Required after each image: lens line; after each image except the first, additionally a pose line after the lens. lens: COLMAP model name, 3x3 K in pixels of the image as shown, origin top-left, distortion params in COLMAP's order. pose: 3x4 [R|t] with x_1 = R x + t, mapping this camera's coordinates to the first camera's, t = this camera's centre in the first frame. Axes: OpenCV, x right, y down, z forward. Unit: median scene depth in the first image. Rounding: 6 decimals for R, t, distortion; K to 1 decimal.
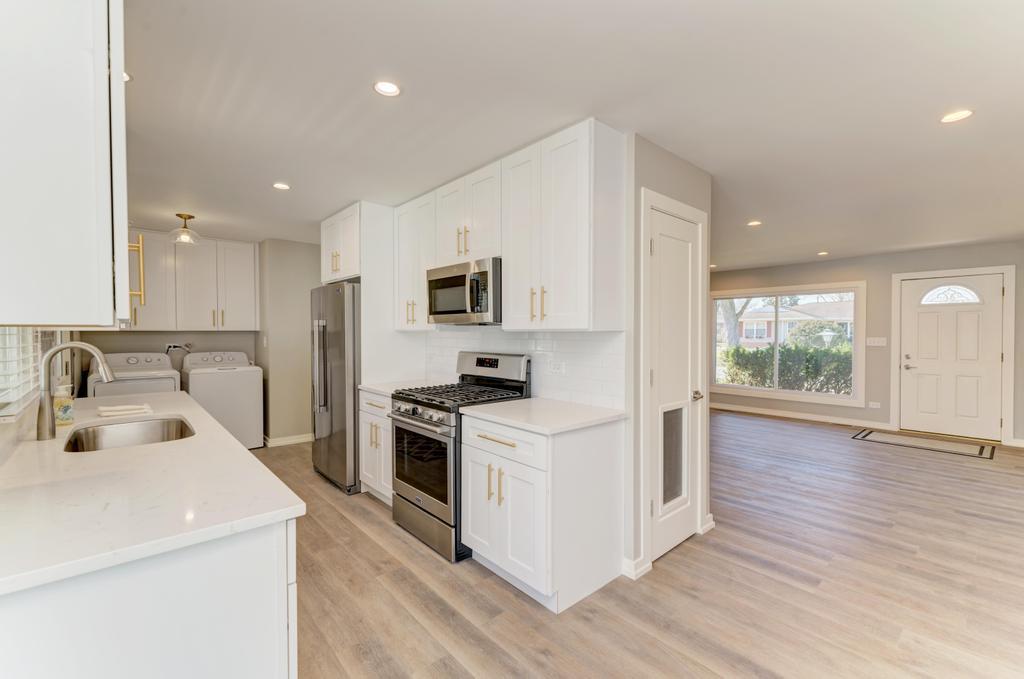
lens RADIAL K [[436.8, 0, 512.0], [0, 436.8, 339.5], [0, 0, 1]] dist [0.007449, -0.000246]
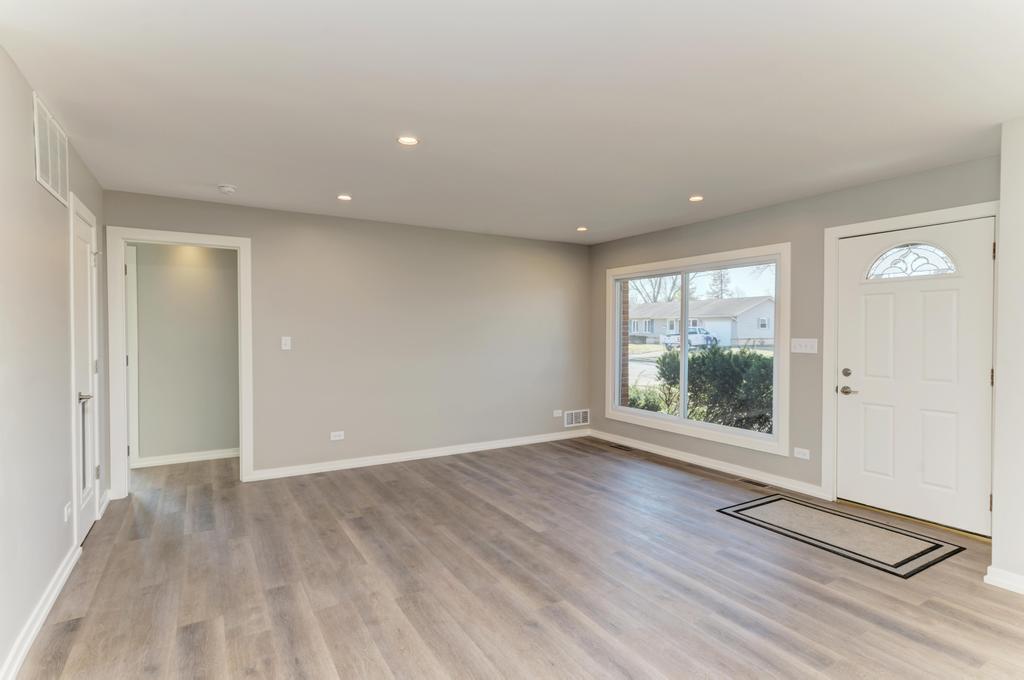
lens RADIAL K [[514.2, 0, 510.1], [0, 514.2, 340.4], [0, 0, 1]] dist [0.010989, -0.000120]
pose [[0.983086, 0.002678, -0.183125, 0.585392], [-0.002290, 0.999995, 0.002330, -0.002845], [0.183130, -0.001872, 0.983087, 0.256229]]
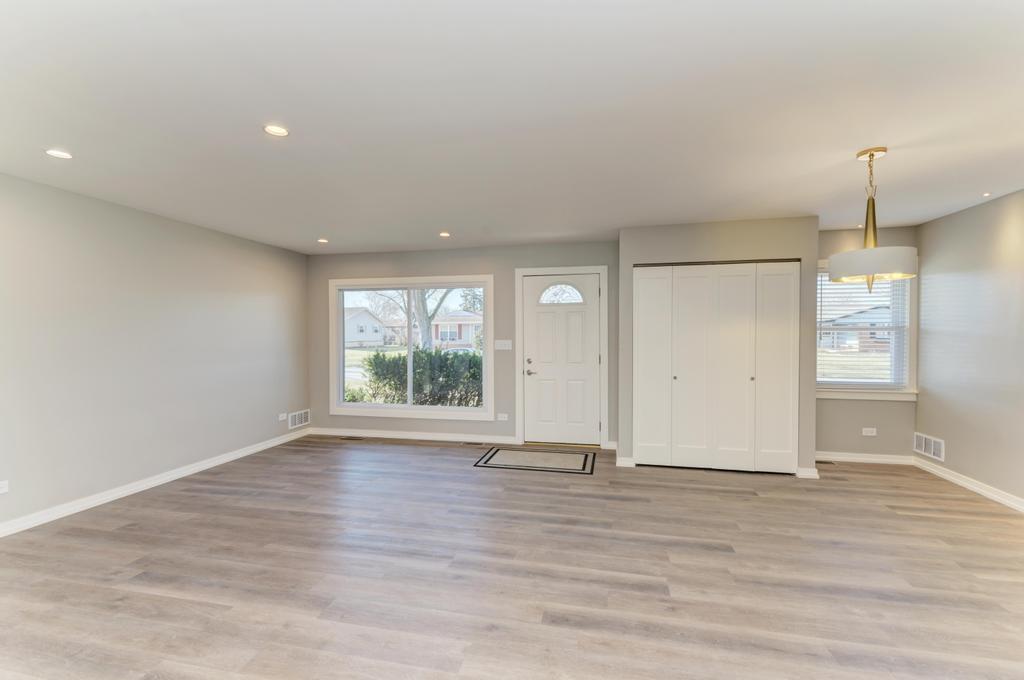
lens RADIAL K [[441.0, 0, 512.0], [0, 441.0, 340.0], [0, 0, 1]] dist [0.003948, -0.000027]
pose [[0.807667, -0.010684, 0.589542, 0.333635], [0.013664, 0.999906, -0.000598, -0.003930], [-0.589481, 0.008538, 0.807737, 0.284983]]
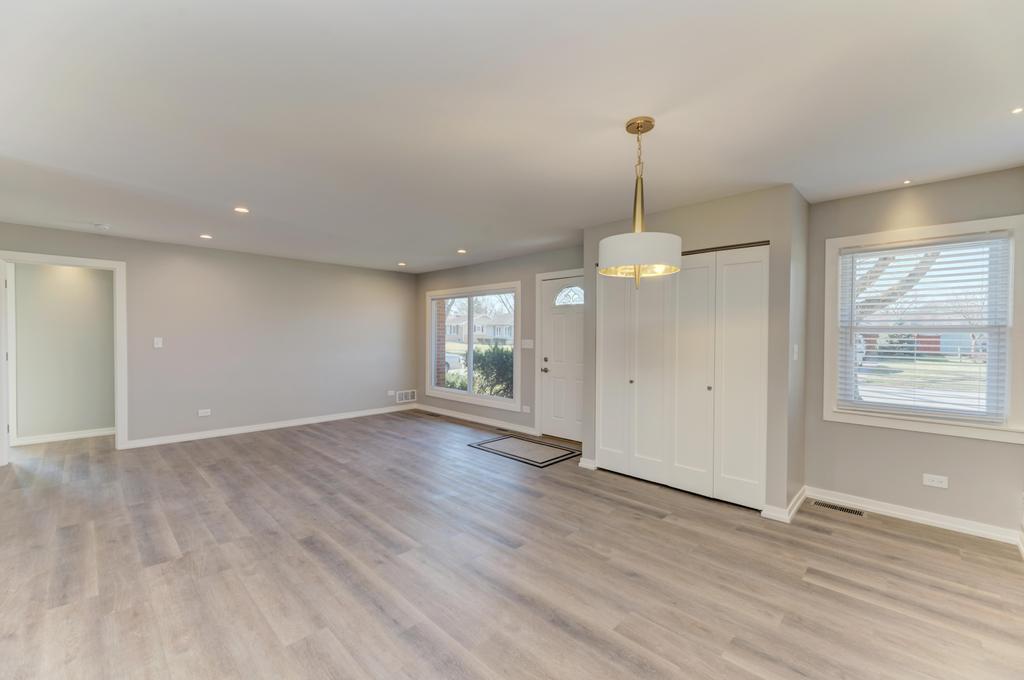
lens RADIAL K [[422.0, 0, 512.0], [0, 422.0, 340.0], [0, 0, 1]] dist [0.002938, -0.000937]
pose [[0.997693, 0.002306, 0.067844, 0.753193], [-0.002051, 0.999991, -0.003826, 0.000168], [-0.067852, 0.003678, 0.997689, 0.075797]]
